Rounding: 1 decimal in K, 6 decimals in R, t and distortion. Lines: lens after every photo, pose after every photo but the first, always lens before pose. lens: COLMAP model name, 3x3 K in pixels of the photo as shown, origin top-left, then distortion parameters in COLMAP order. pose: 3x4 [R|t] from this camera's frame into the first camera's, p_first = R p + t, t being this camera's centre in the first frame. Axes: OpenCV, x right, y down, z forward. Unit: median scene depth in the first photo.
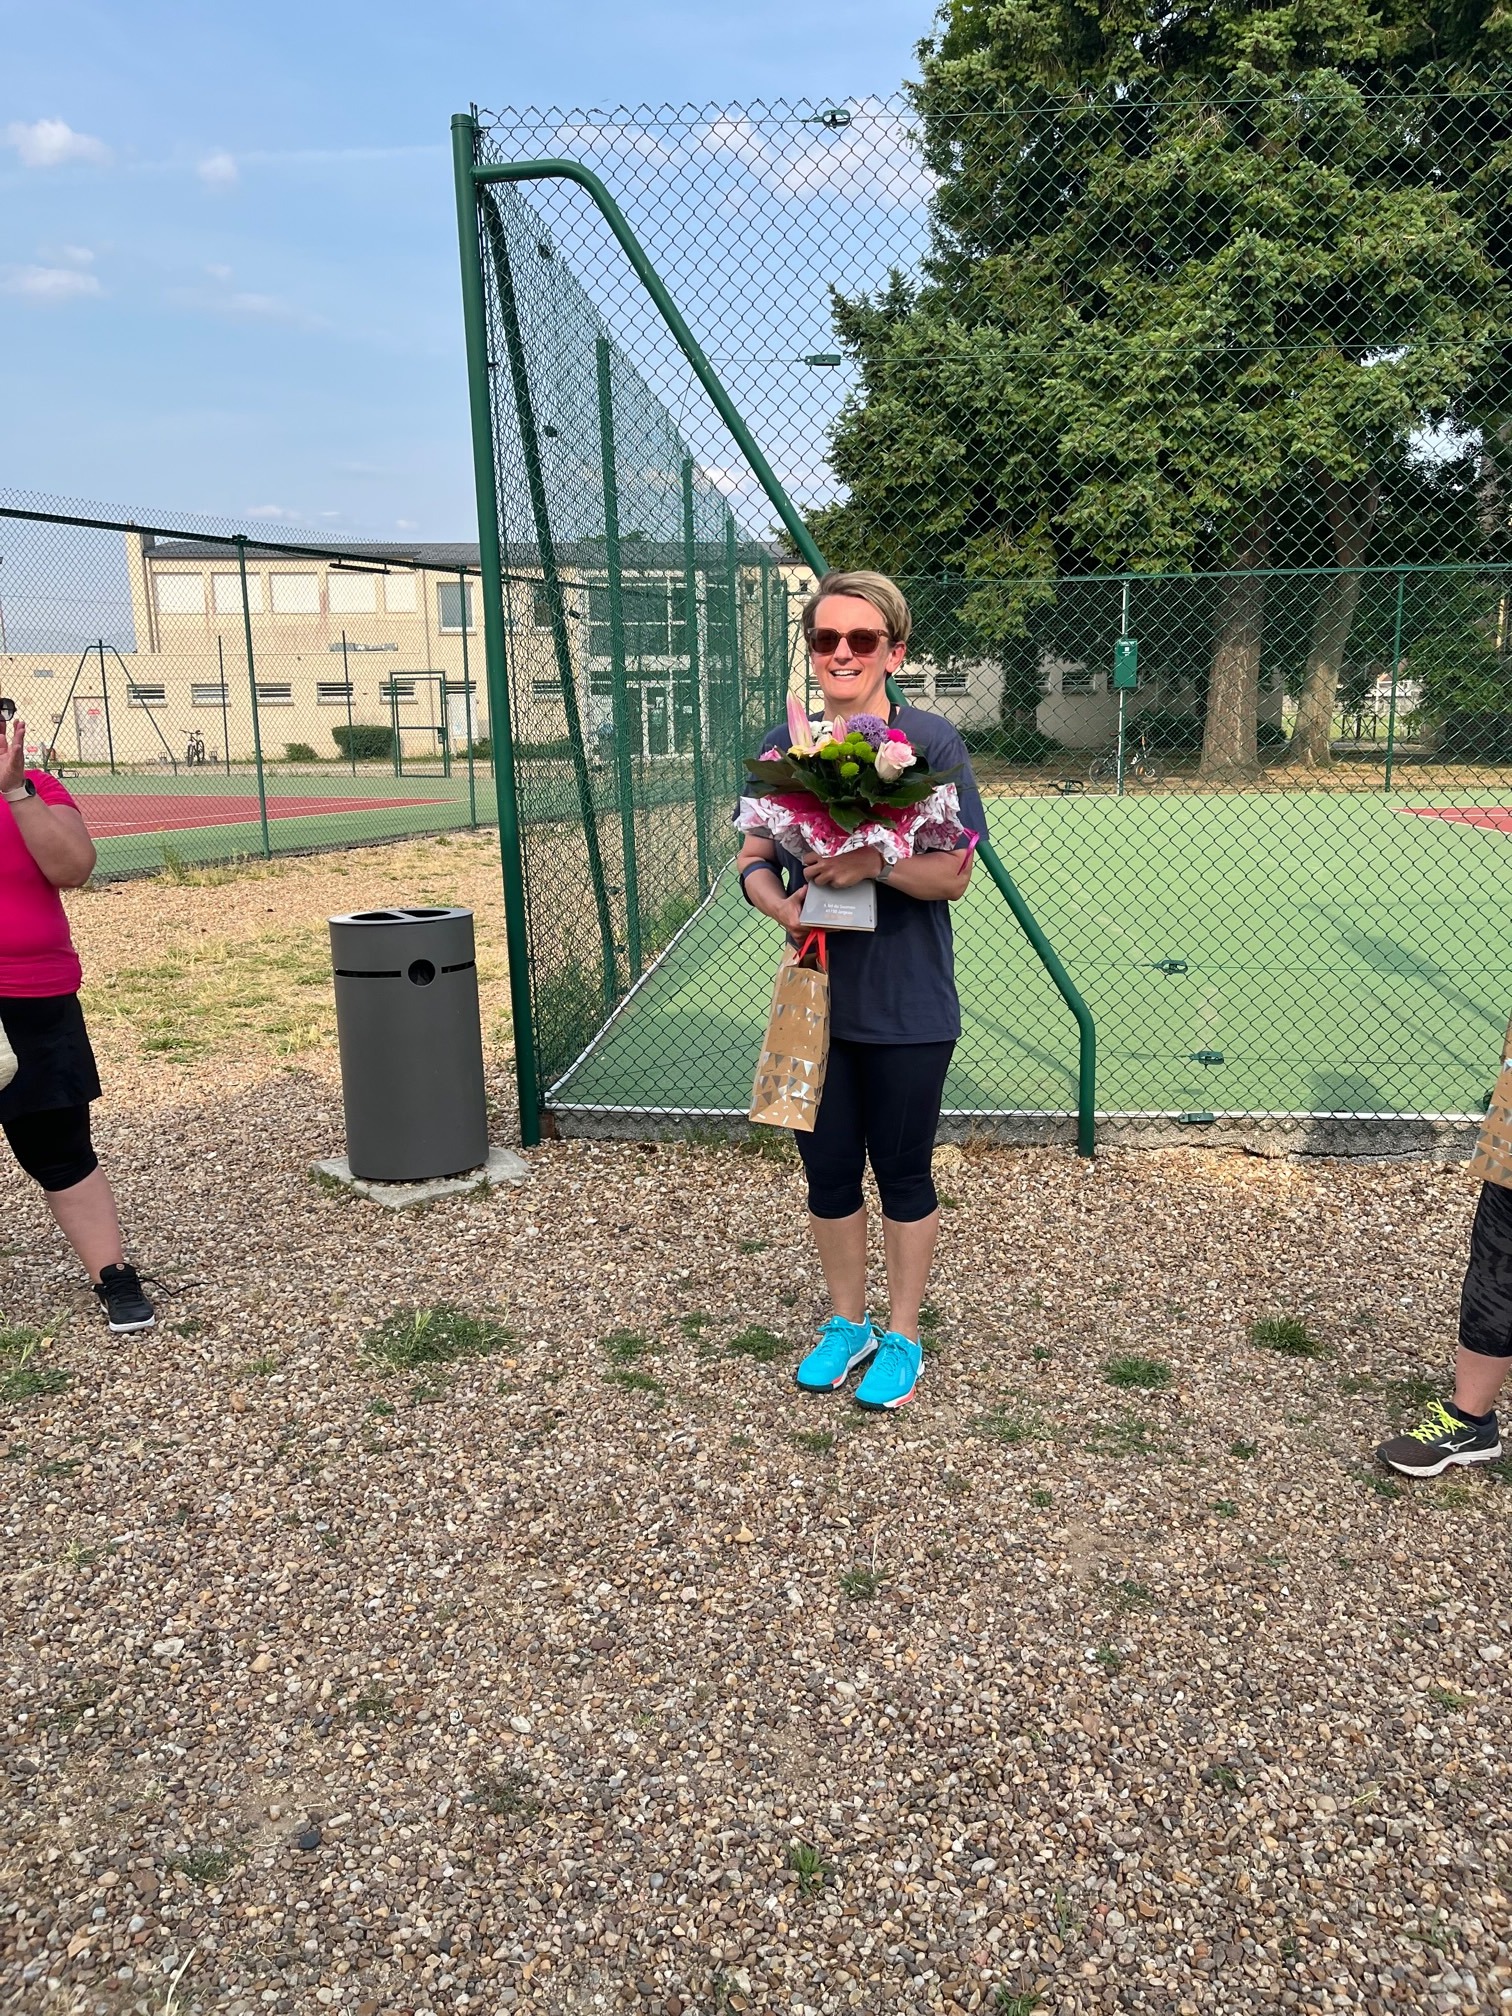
lens RADIAL K [[1505.2, 0, 758.7], [0, 1505.2, 1009.2], [0, 0, 1]] dist [0.067418, -0.085586]
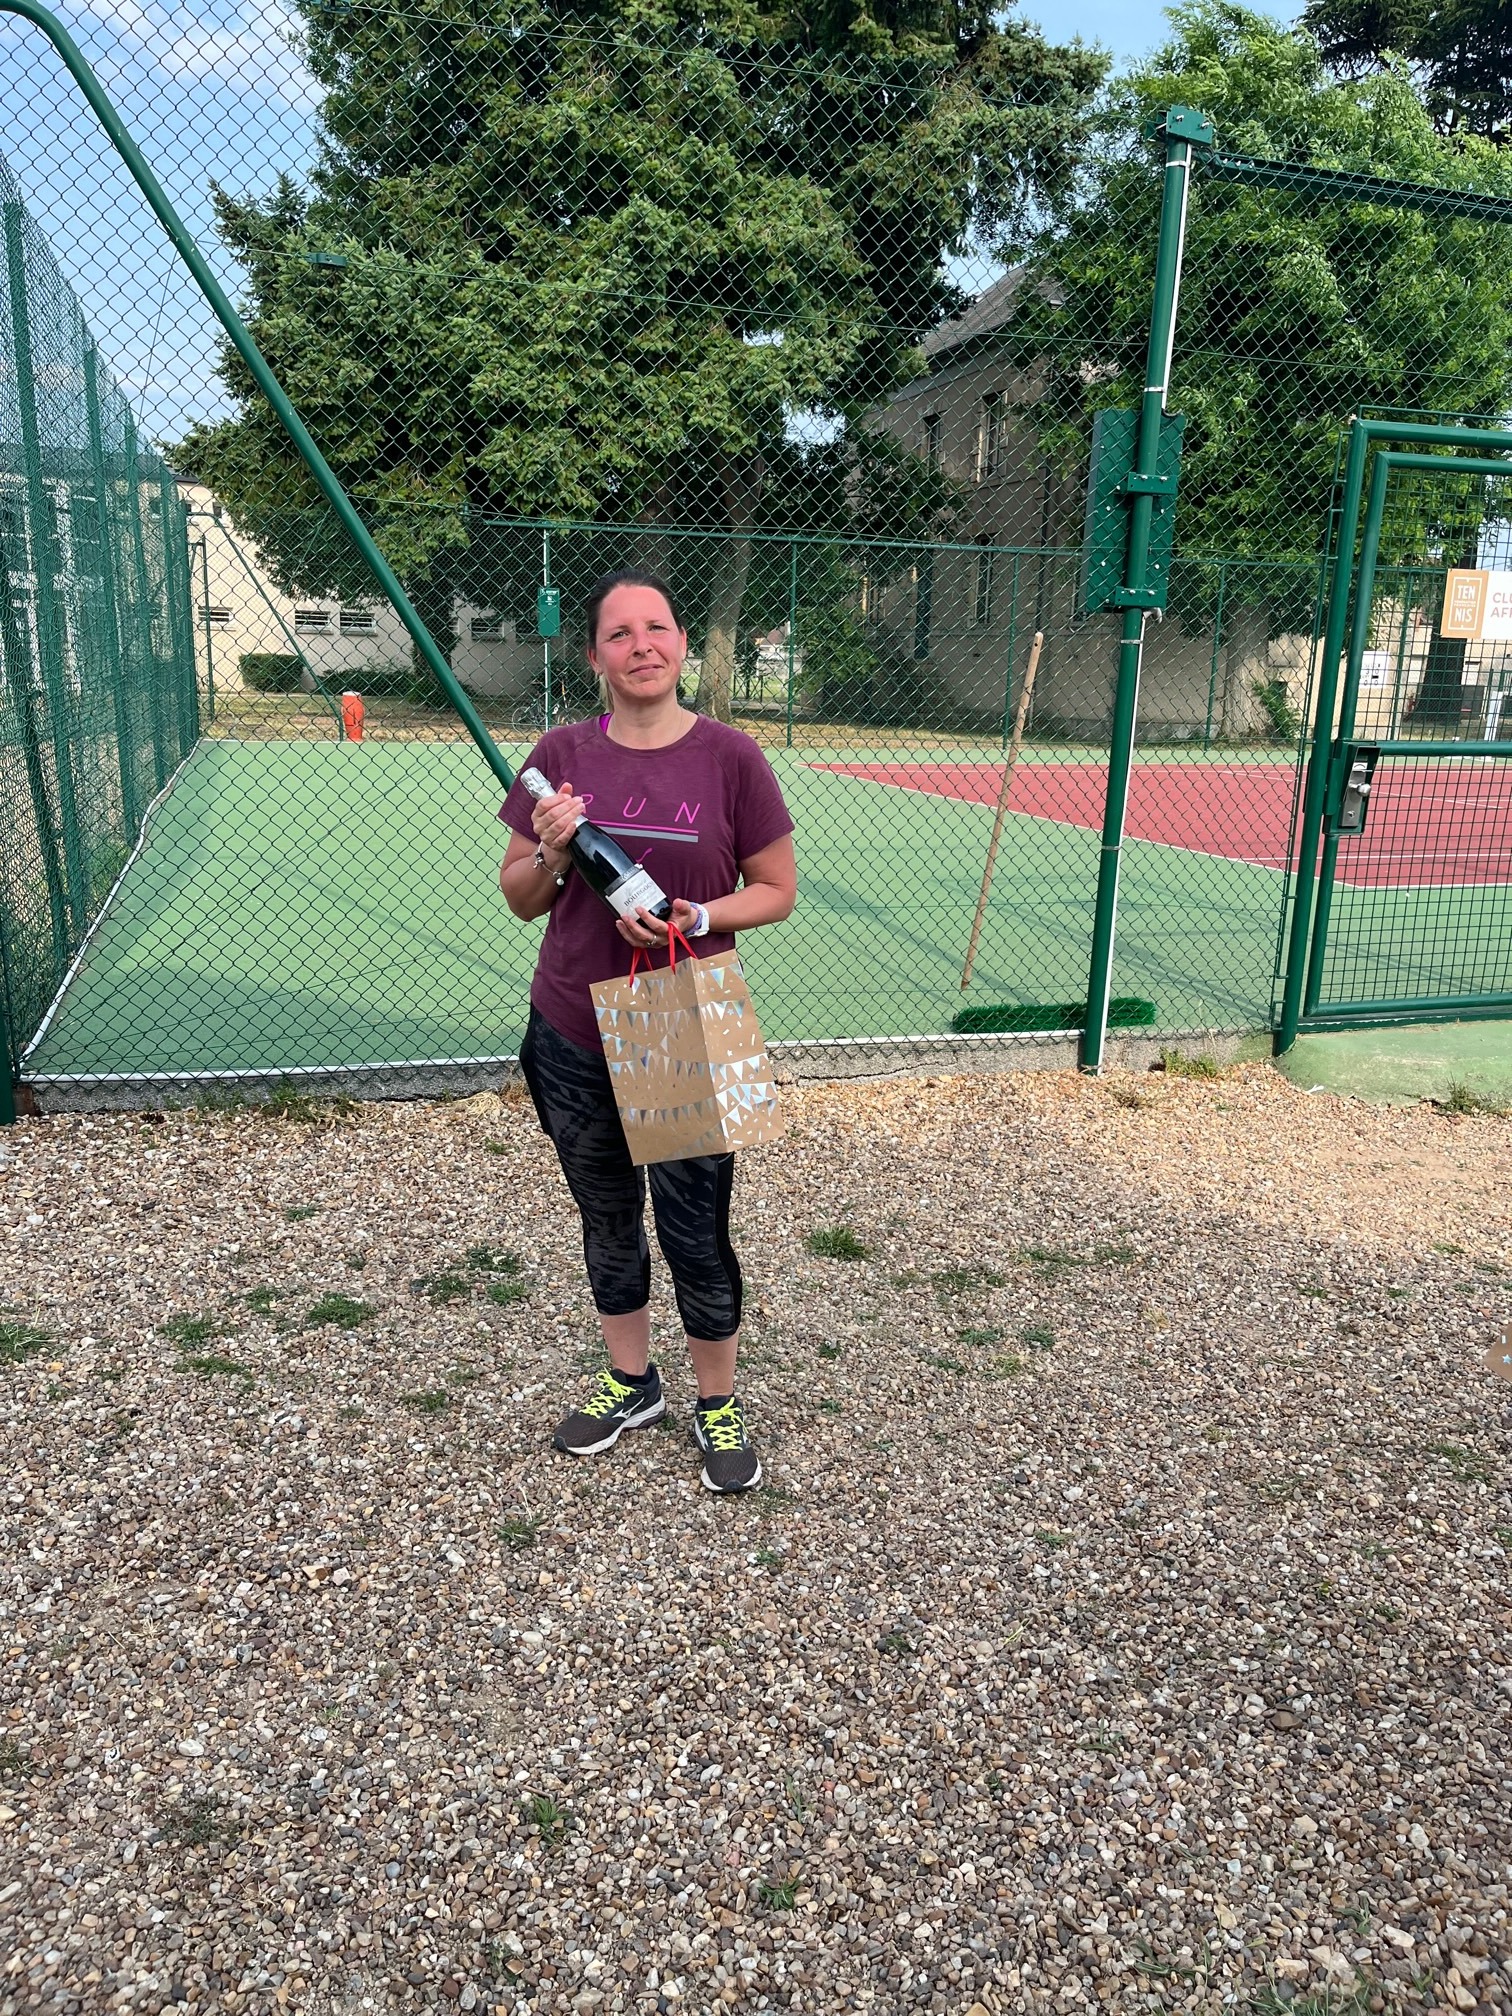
lens RADIAL K [[1501.0, 0, 763.3], [0, 1501.0, 1014.5], [0, 0, 1]] dist [0.053207, -0.058453]
pose [[0.925750, -0.044816, 0.375470, -0.133743], [0.030631, 0.998576, 0.043667, 0.002839], [-0.376892, -0.028923, 0.925805, 0.036689]]
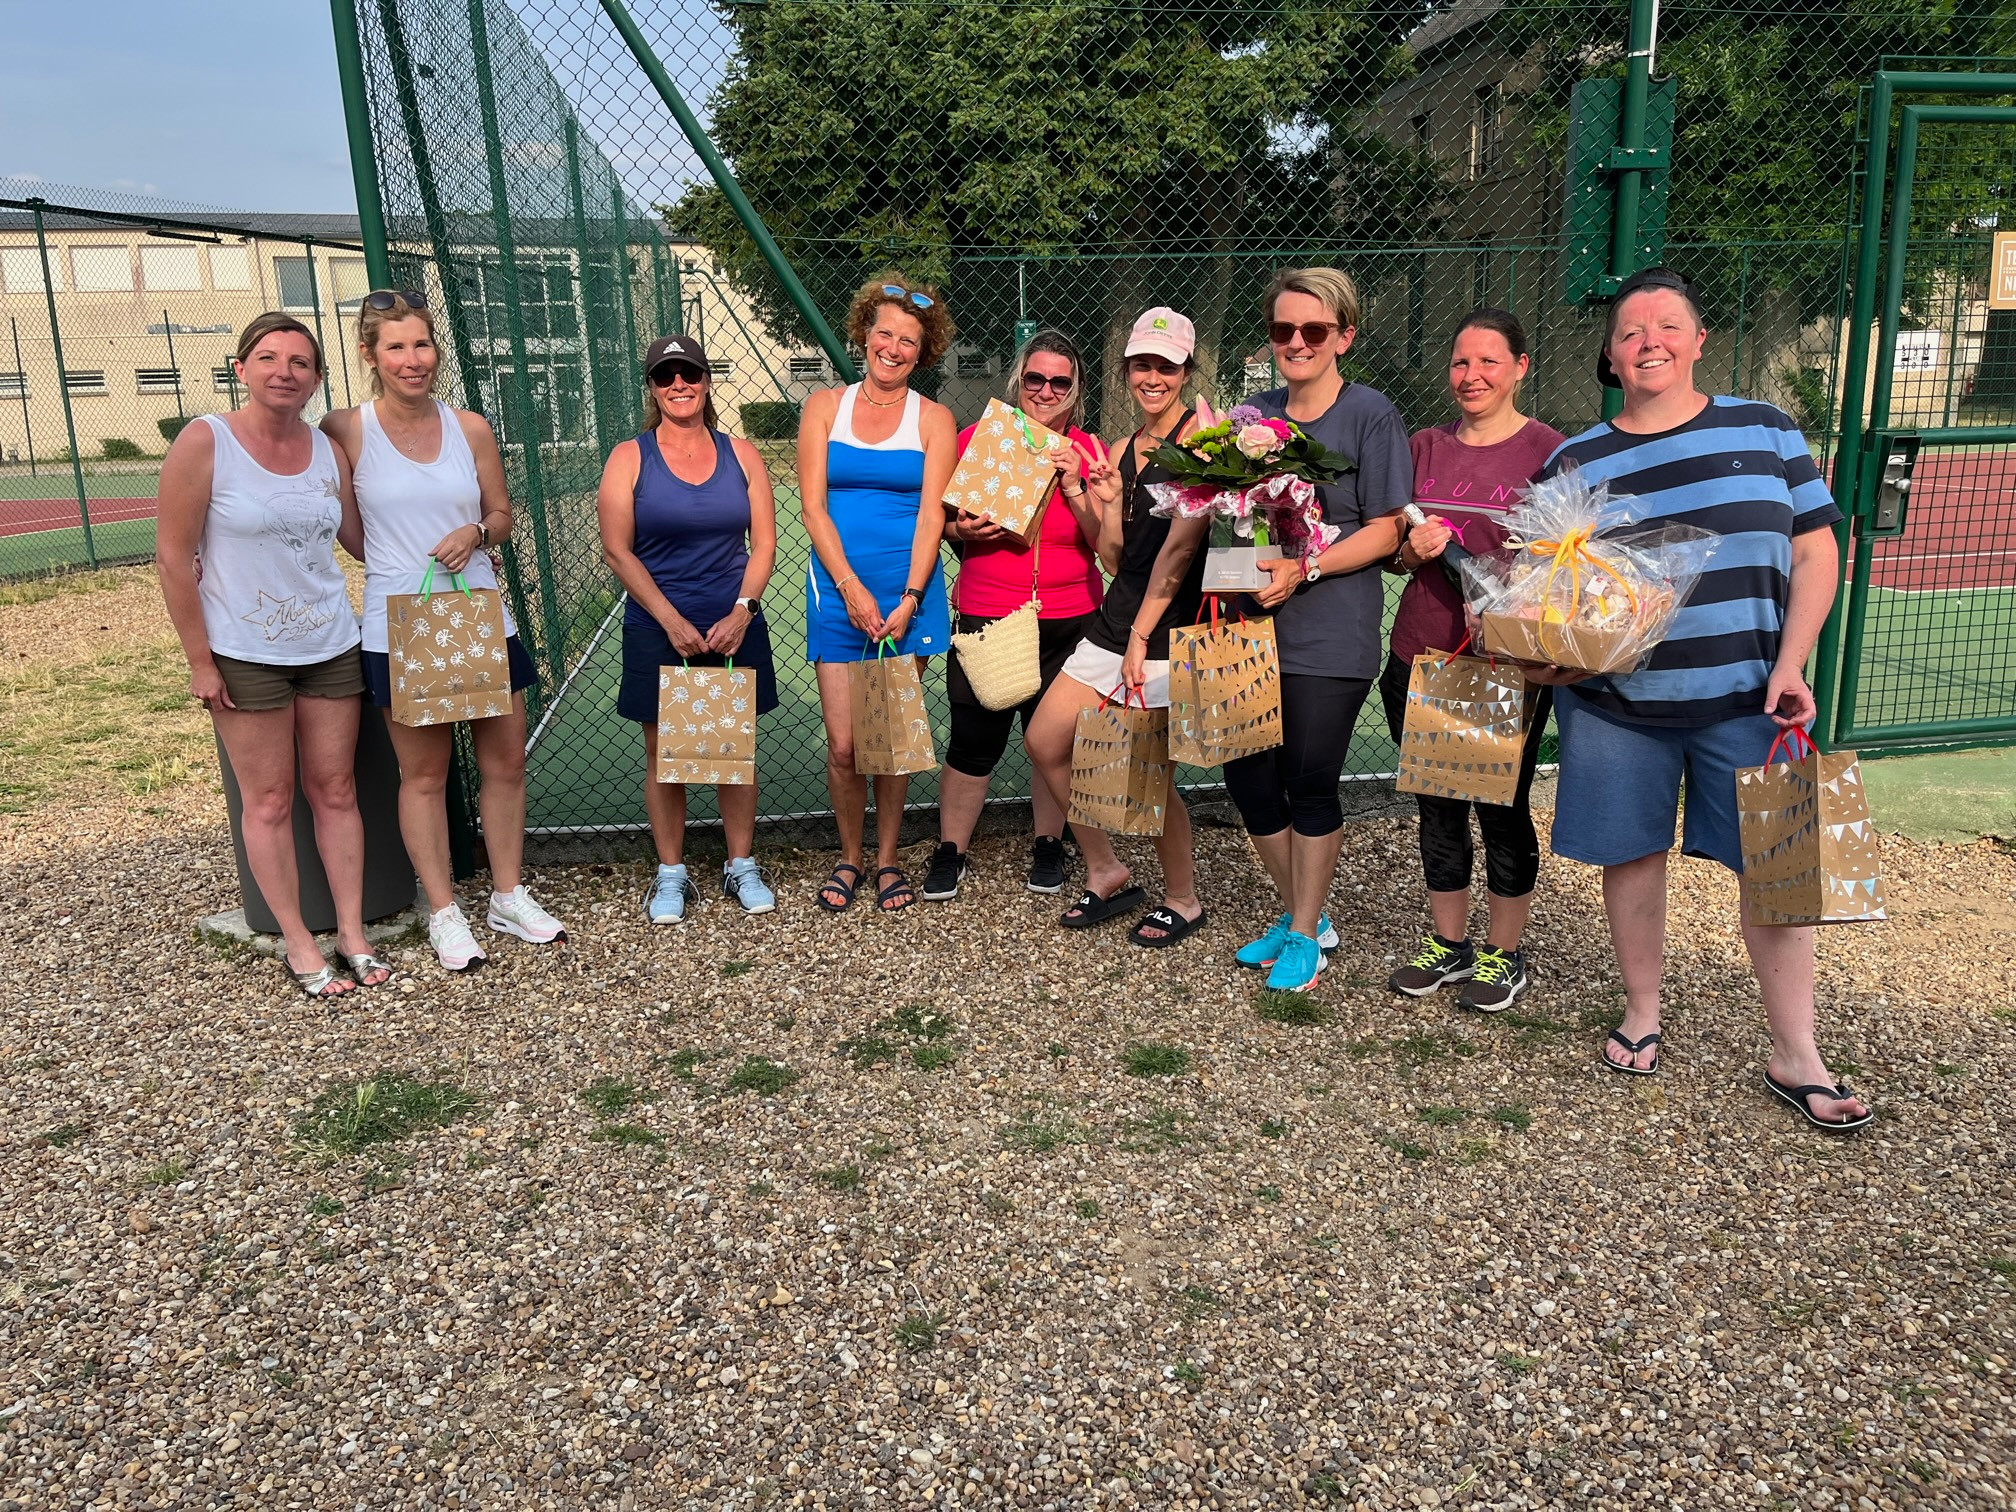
lens RADIAL K [[1505.2, 0, 1025.0], [0, 1505.2, 742.7], [0, 0, 1]] dist [0.067418, -0.085586]
pose [[0.971363, -0.064532, 0.228669, -0.054464], [0.057459, 0.997645, 0.037464, -0.008604], [-0.230548, -0.023252, 0.972783, 0.094361]]
